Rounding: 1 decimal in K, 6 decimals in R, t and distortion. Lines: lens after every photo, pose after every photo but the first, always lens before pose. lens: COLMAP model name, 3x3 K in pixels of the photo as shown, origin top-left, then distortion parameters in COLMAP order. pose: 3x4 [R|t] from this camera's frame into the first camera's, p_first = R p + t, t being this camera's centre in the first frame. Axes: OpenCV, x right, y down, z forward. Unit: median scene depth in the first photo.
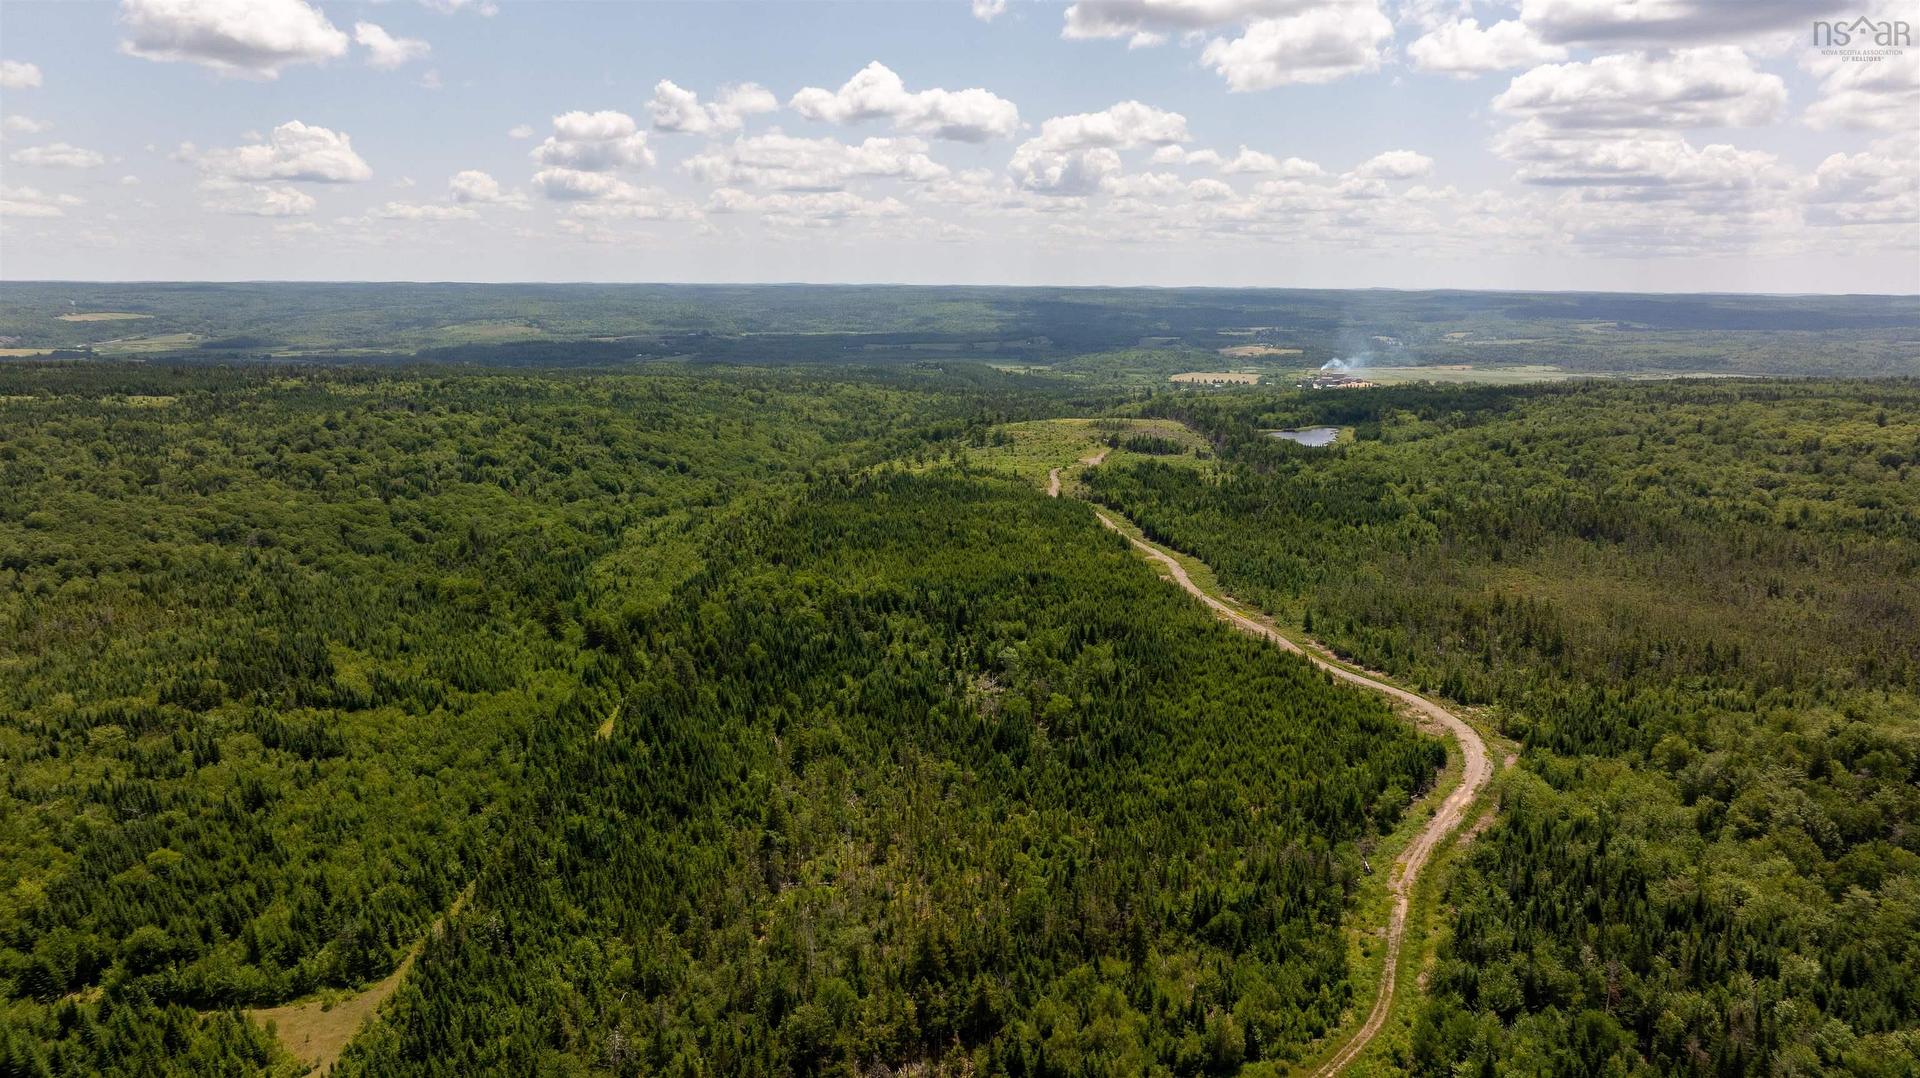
lens RADIAL K [[1350.4, 0, 971.2], [0, 1350.4, 531.2], [0, 0, 1]] dist [-0.019084, 0.000764]
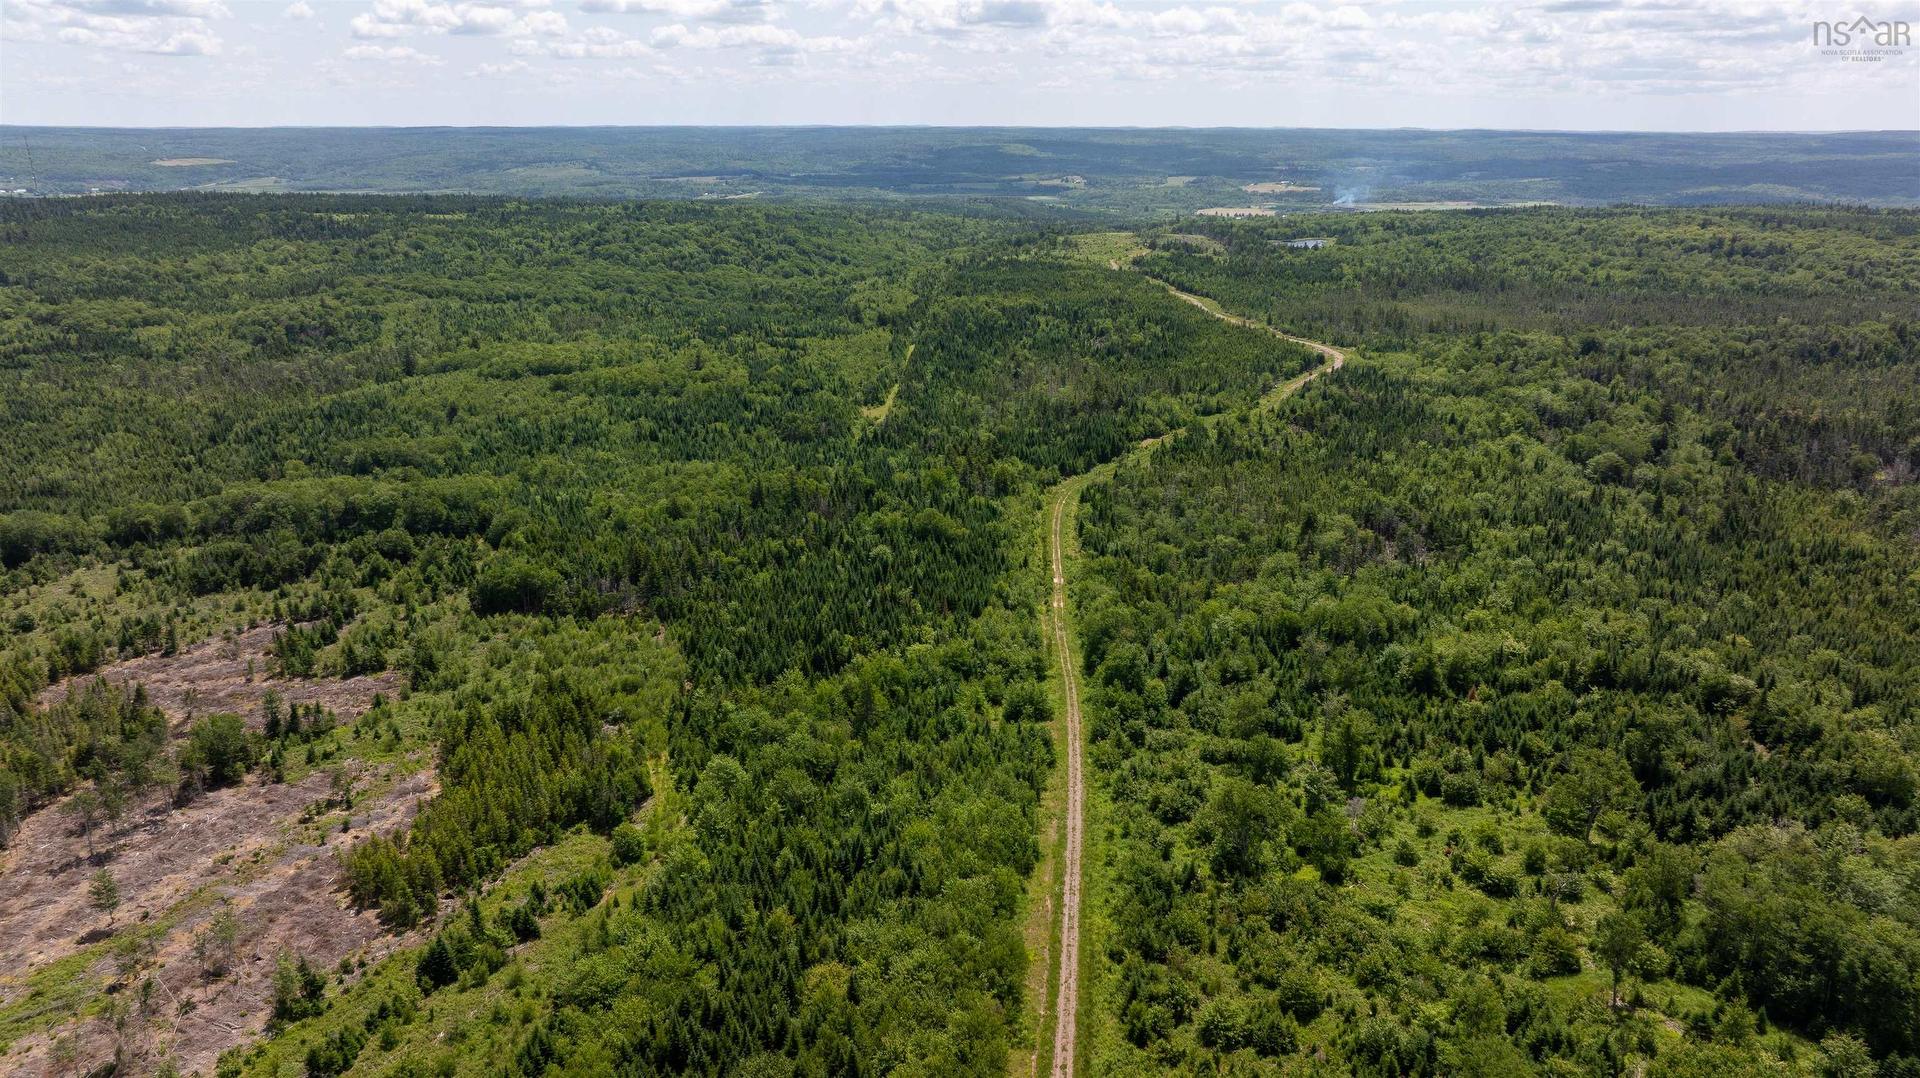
lens RADIAL K [[1350.4, 0, 971.2], [0, 1350.4, 531.2], [0, 0, 1]] dist [-0.019084, 0.000764]
pose [[0.999866, 0.000500, -0.016378, -0.099984], [0.001324, 0.993799, 0.111188, 0.126960], [0.016332, -0.111195, 0.993664, -0.702594]]
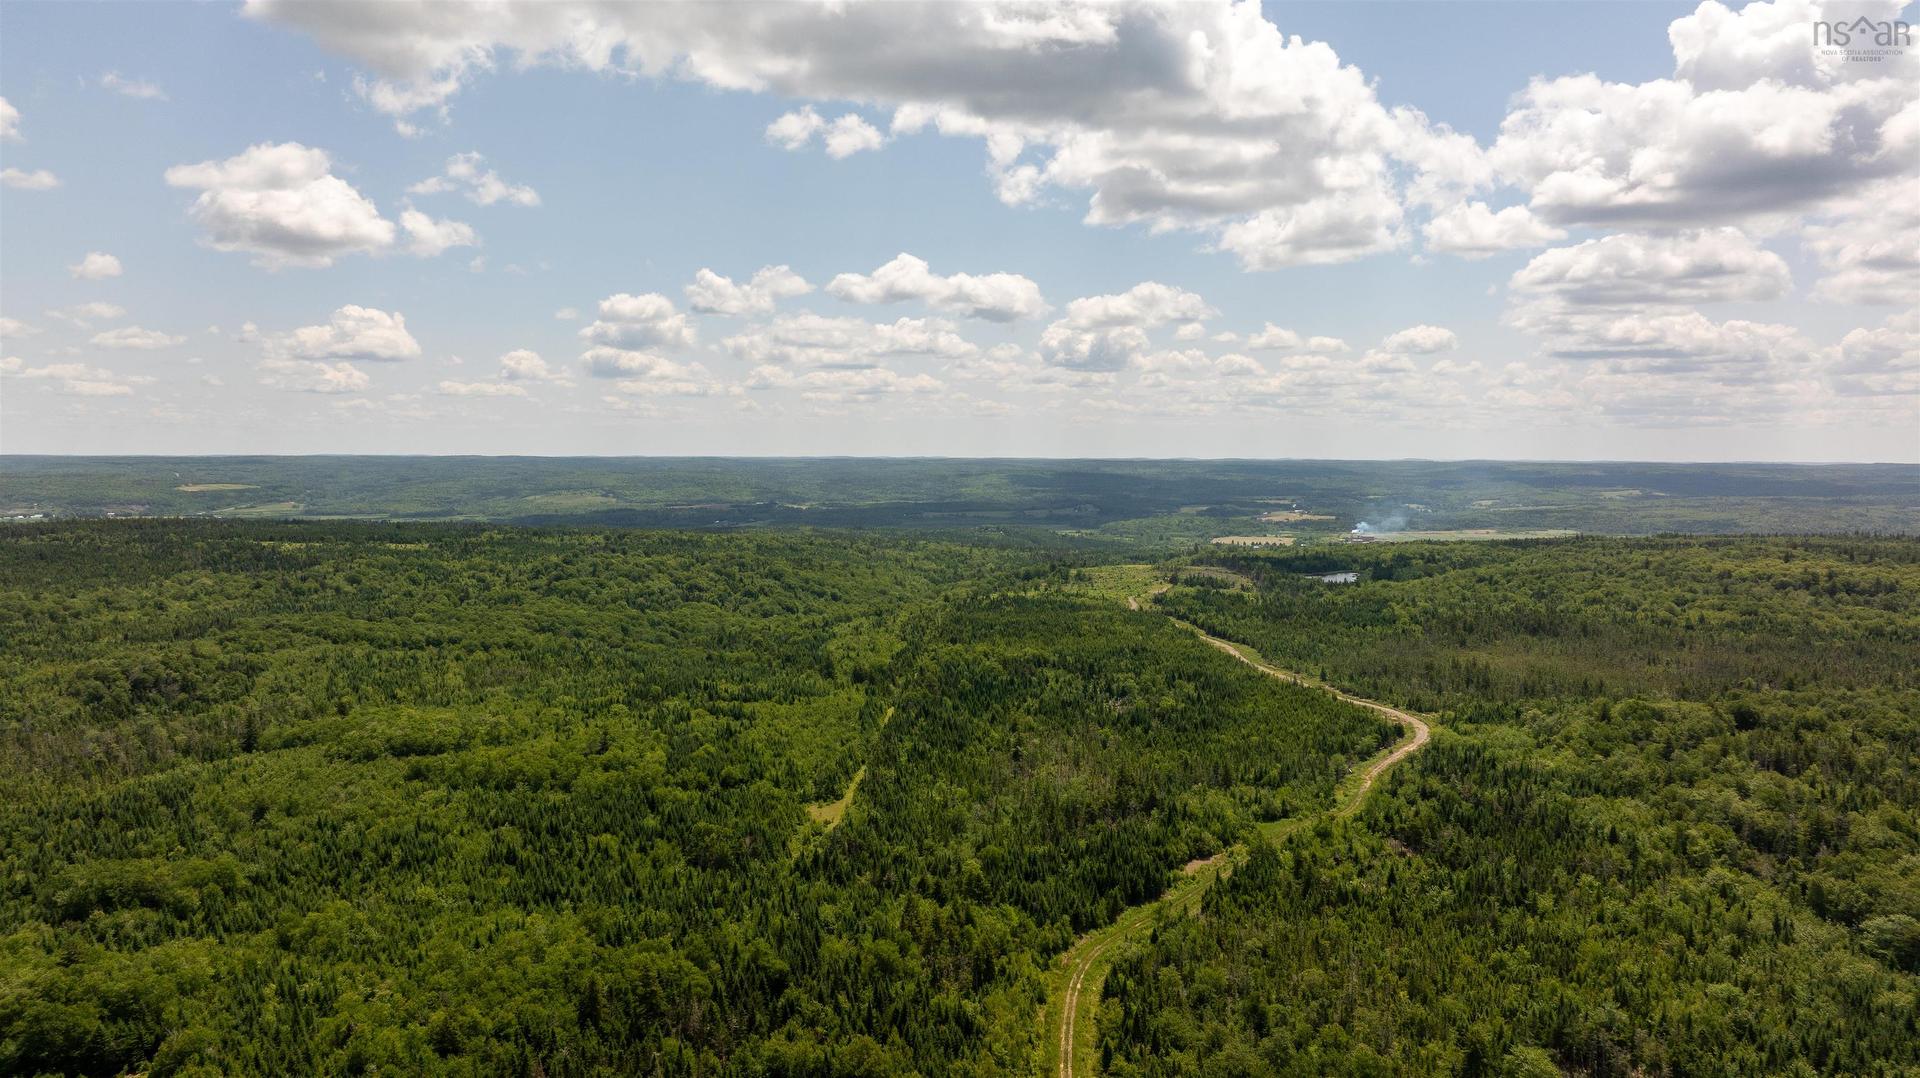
lens RADIAL K [[1350.4, 0, 971.2], [0, 1350.4, 531.2], [0, 0, 1]] dist [-0.019084, 0.000764]
pose [[0.999614, -0.001403, -0.027756, -0.084573], [-0.002098, 0.992070, -0.125671, 0.085000], [0.027712, 0.125680, 0.991684, -0.439901]]
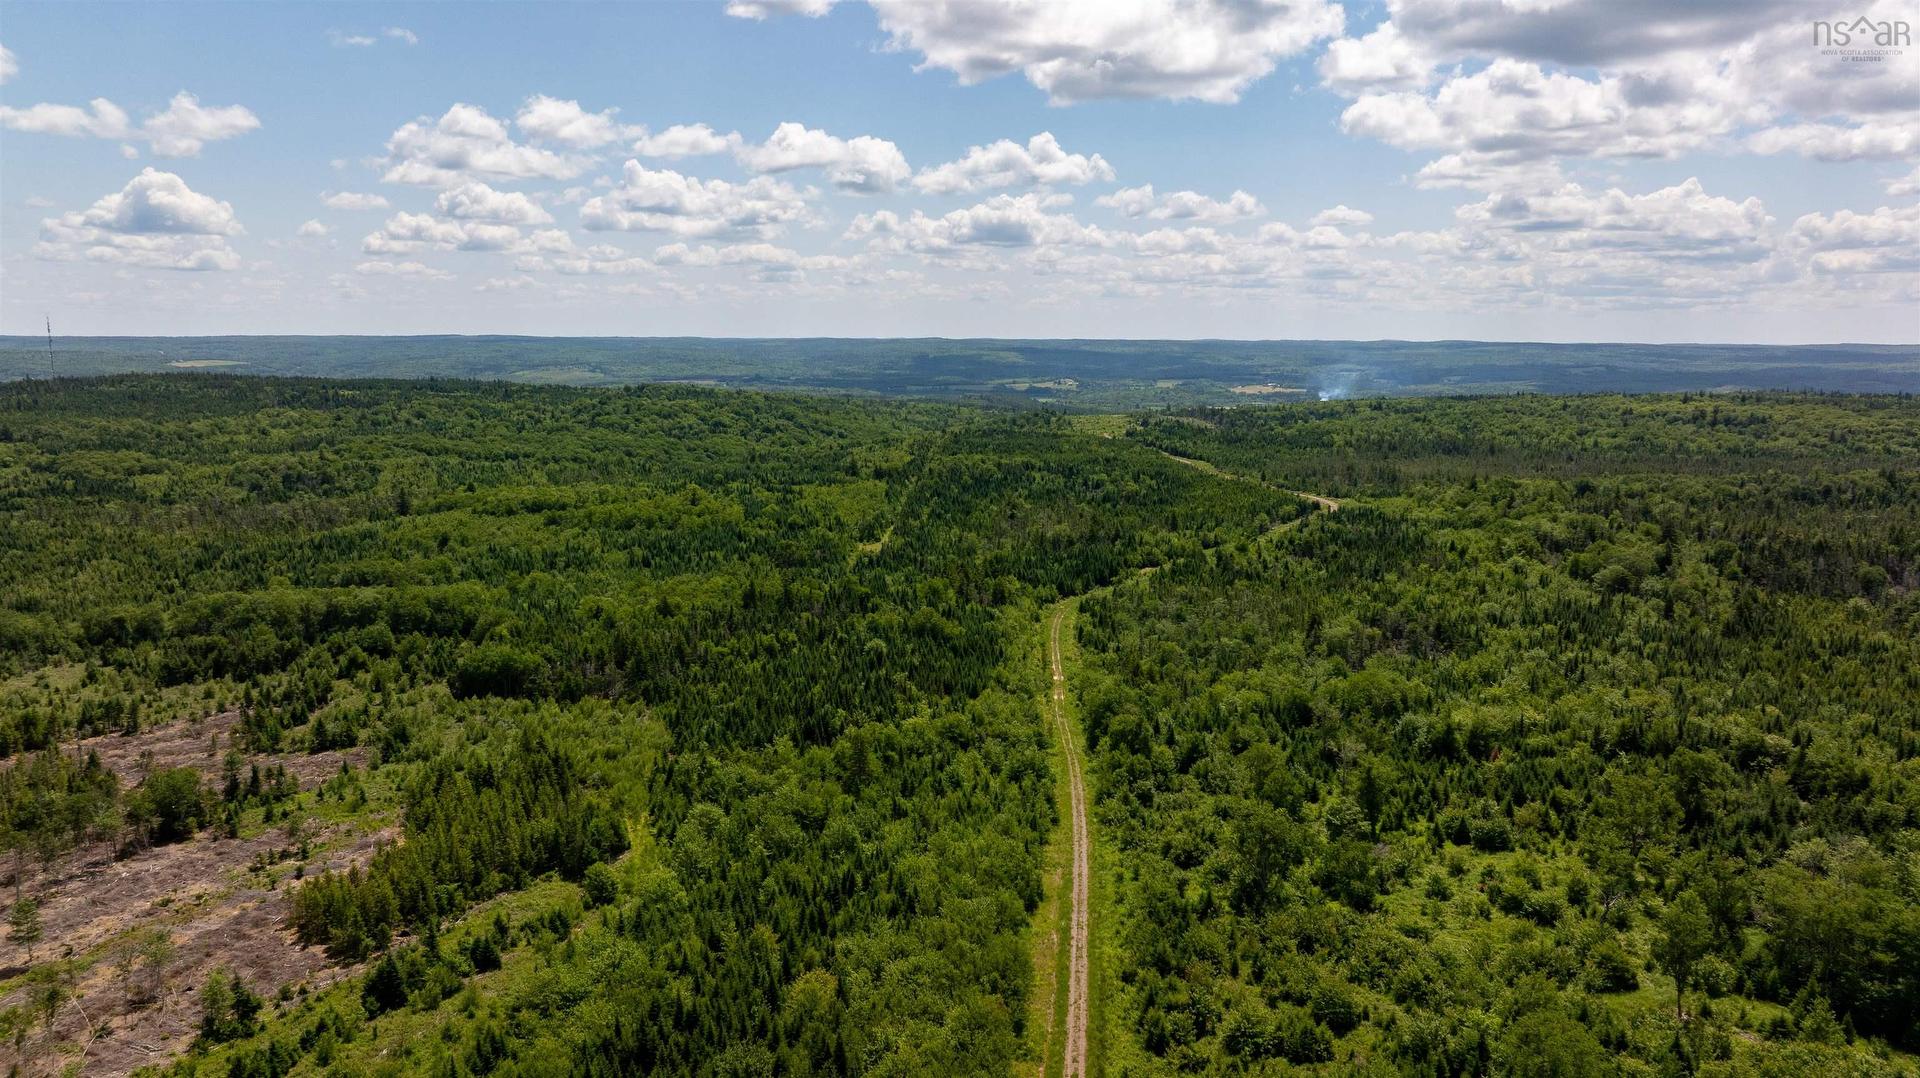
lens RADIAL K [[1350.4, 0, 971.2], [0, 1350.4, 531.2], [0, 0, 1]] dist [-0.019084, 0.000764]
pose [[0.999926, -0.000542, -0.012114, -0.101778], [0.000054, 0.999189, -0.040256, 0.184620], [0.012126, 0.040252, 0.999116, -0.690349]]
